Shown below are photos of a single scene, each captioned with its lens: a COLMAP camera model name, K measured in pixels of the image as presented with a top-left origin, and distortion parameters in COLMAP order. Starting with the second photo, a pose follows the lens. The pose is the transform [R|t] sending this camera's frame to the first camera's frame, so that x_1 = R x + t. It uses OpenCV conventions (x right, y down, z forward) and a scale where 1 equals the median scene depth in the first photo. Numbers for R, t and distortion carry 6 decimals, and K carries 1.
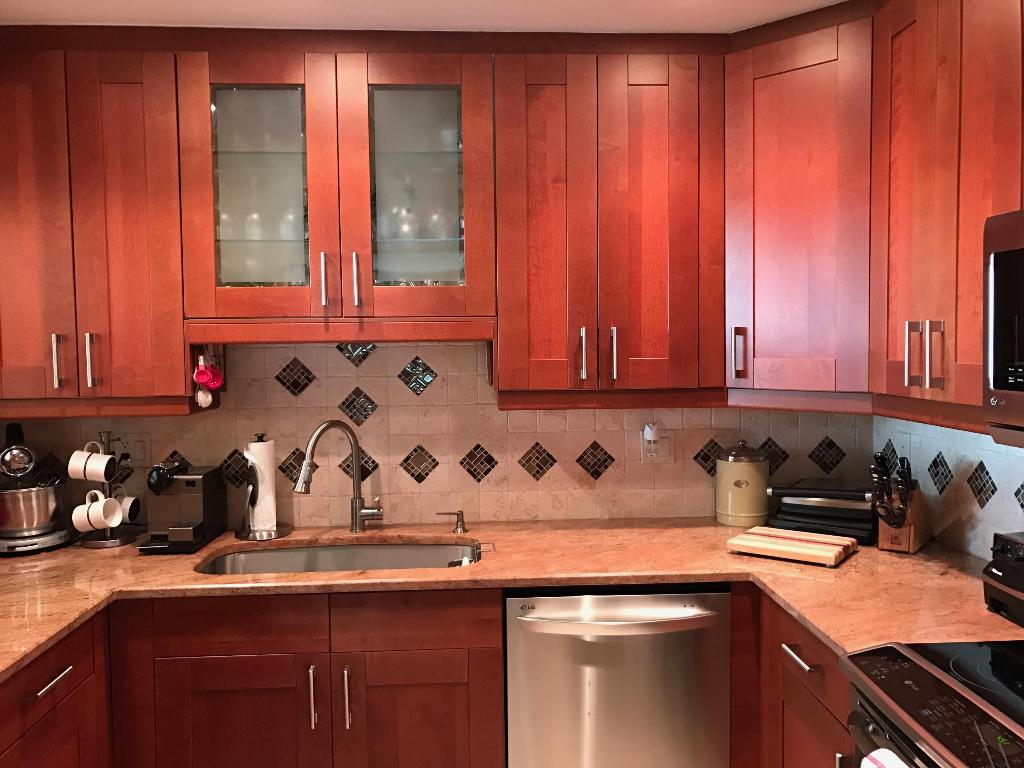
lens RADIAL K [[835.5, 0, 515.0], [0, 835.5, 382.8], [0, 0, 1]] dist [-0.000556, -0.016366]
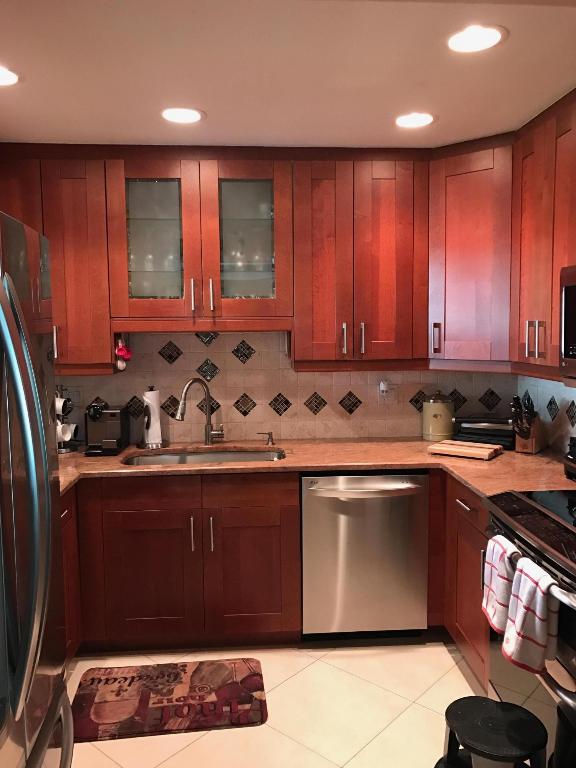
lens RADIAL K [[626.6, 0, 286.0], [0, 626.6, 383.7], [0, 0, 1]] dist [-0.000556, -0.016366]
pose [[0.999963, -0.000194, 0.008546, -0.049353], [-0.000145, 0.999213, 0.039663, 0.006838], [-0.008547, -0.039663, 0.999177, -0.282229]]
